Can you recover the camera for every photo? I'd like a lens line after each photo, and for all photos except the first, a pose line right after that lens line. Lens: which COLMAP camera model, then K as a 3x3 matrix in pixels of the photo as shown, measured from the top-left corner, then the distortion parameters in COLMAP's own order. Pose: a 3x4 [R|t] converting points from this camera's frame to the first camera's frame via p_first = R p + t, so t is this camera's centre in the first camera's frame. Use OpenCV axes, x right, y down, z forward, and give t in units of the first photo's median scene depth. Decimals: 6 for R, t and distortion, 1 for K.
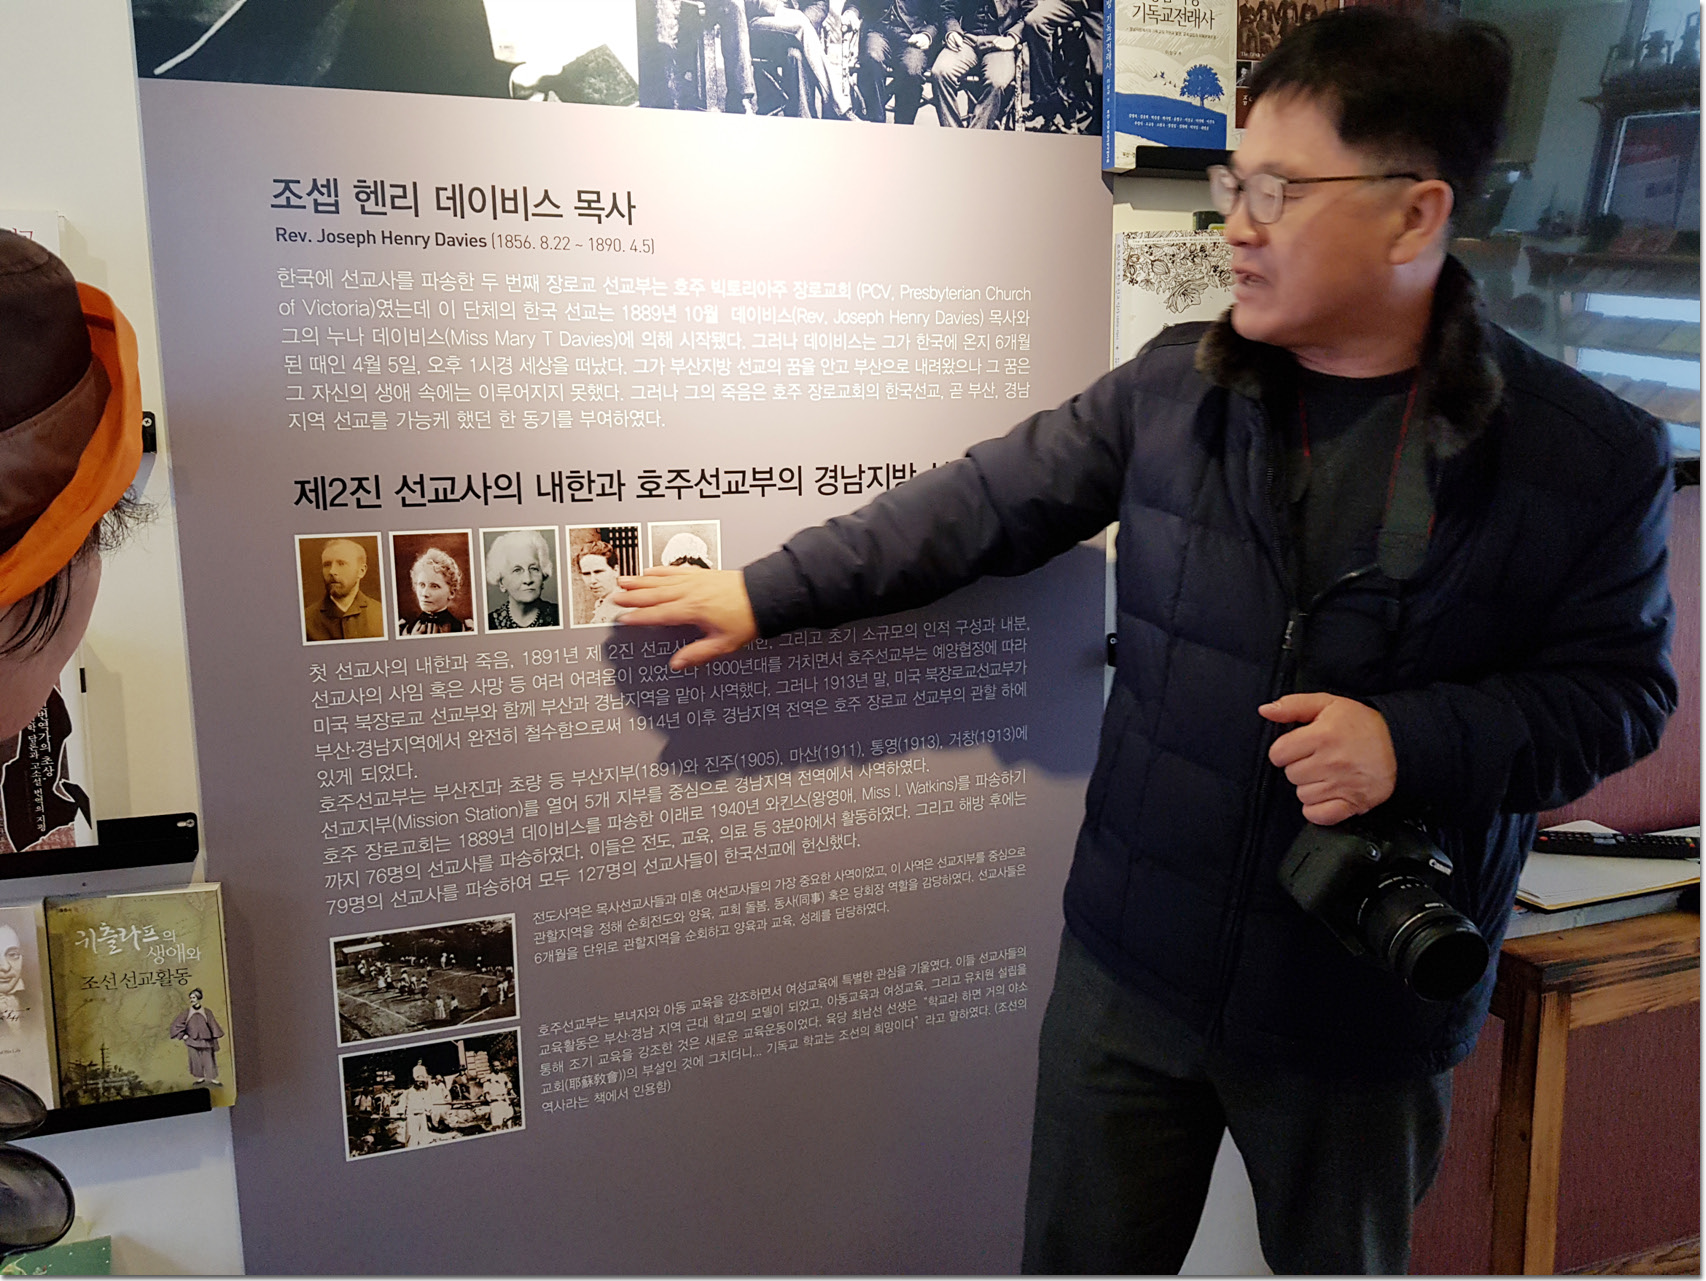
lens RADIAL K [[1315.8, 0, 854.4], [0, 1315.8, 638.5], [0, 0, 1]] dist [0.071795, -0.103147]
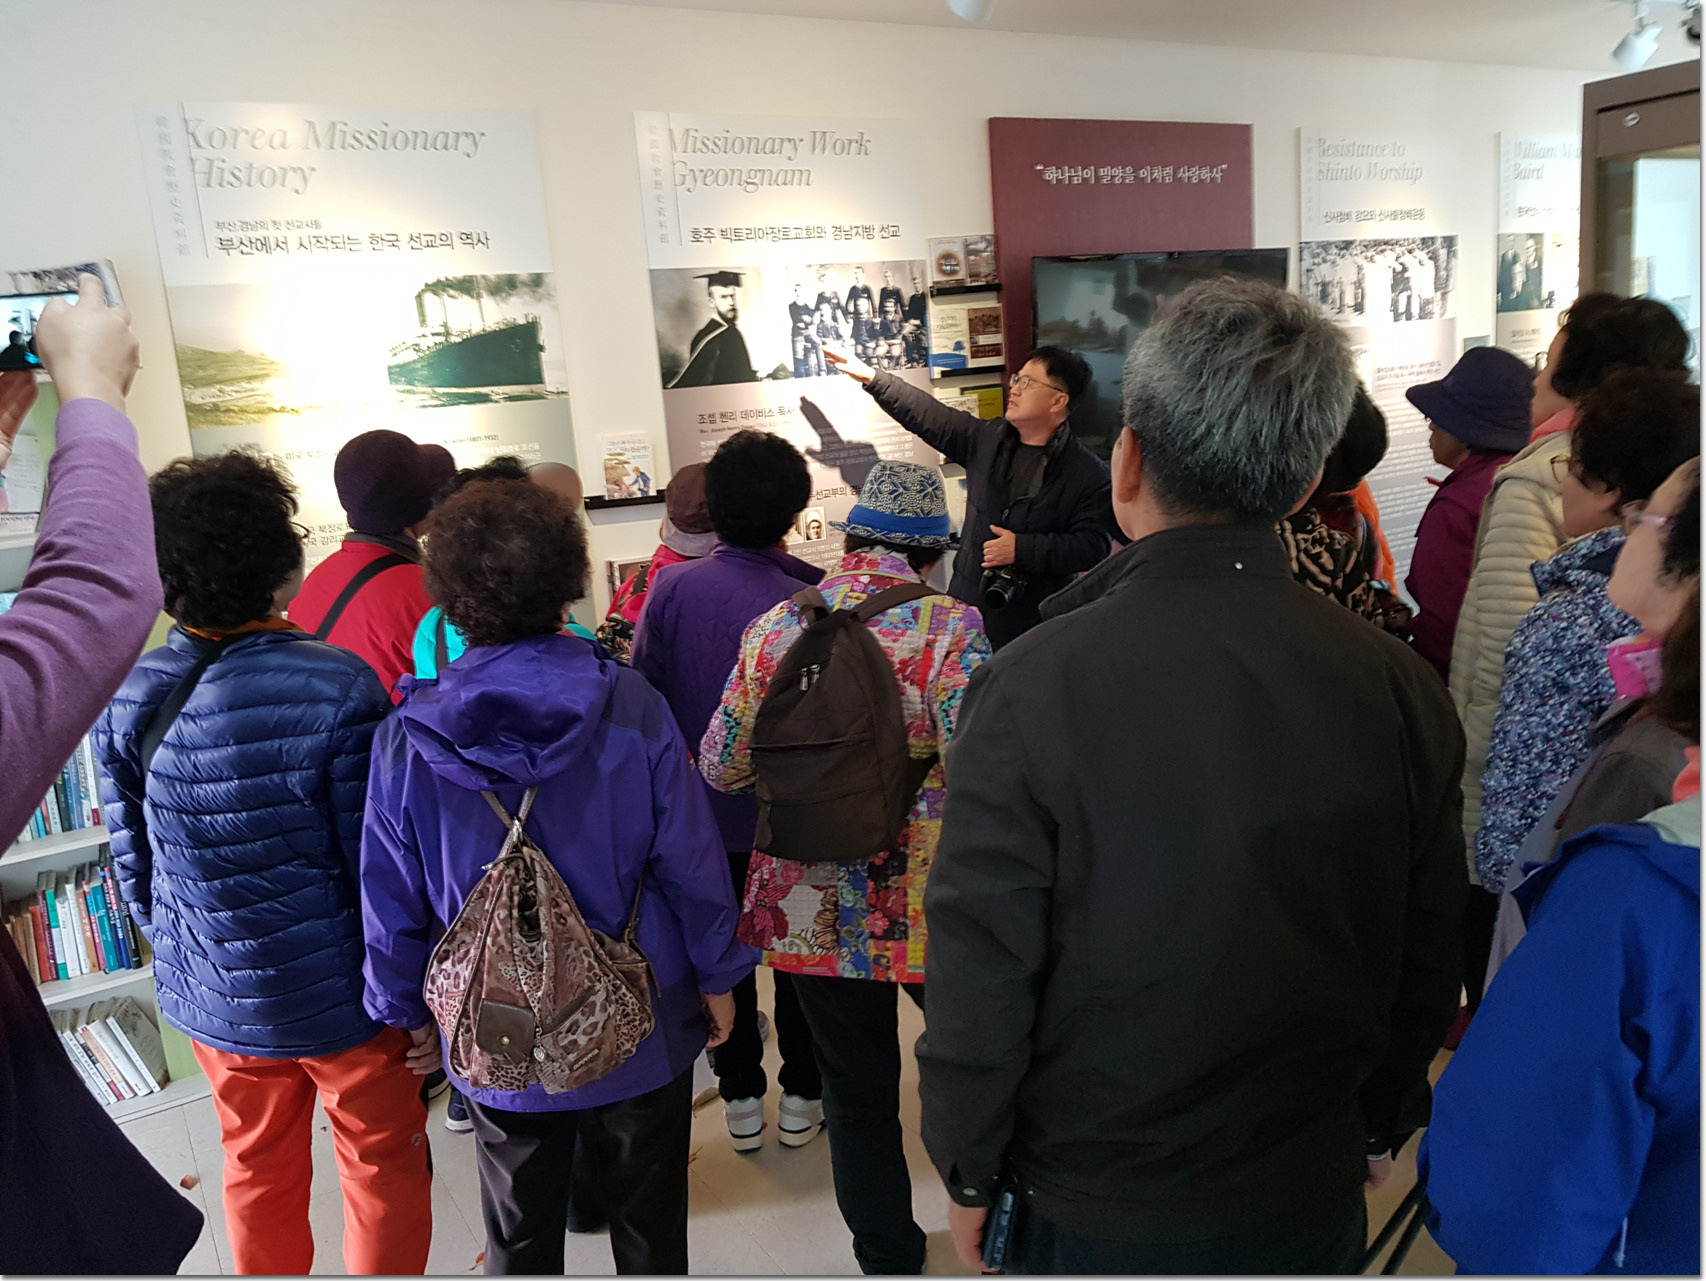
lens RADIAL K [[1315.8, 0, 852.2], [0, 1315.8, 641.2], [0, 0, 1]] dist [0.071795, -0.103147]
pose [[0.973890, -0.101172, 0.203231, -0.673341], [0.093191, 0.994467, 0.048487, 0.076254], [-0.207012, -0.028282, 0.977930, -1.961748]]
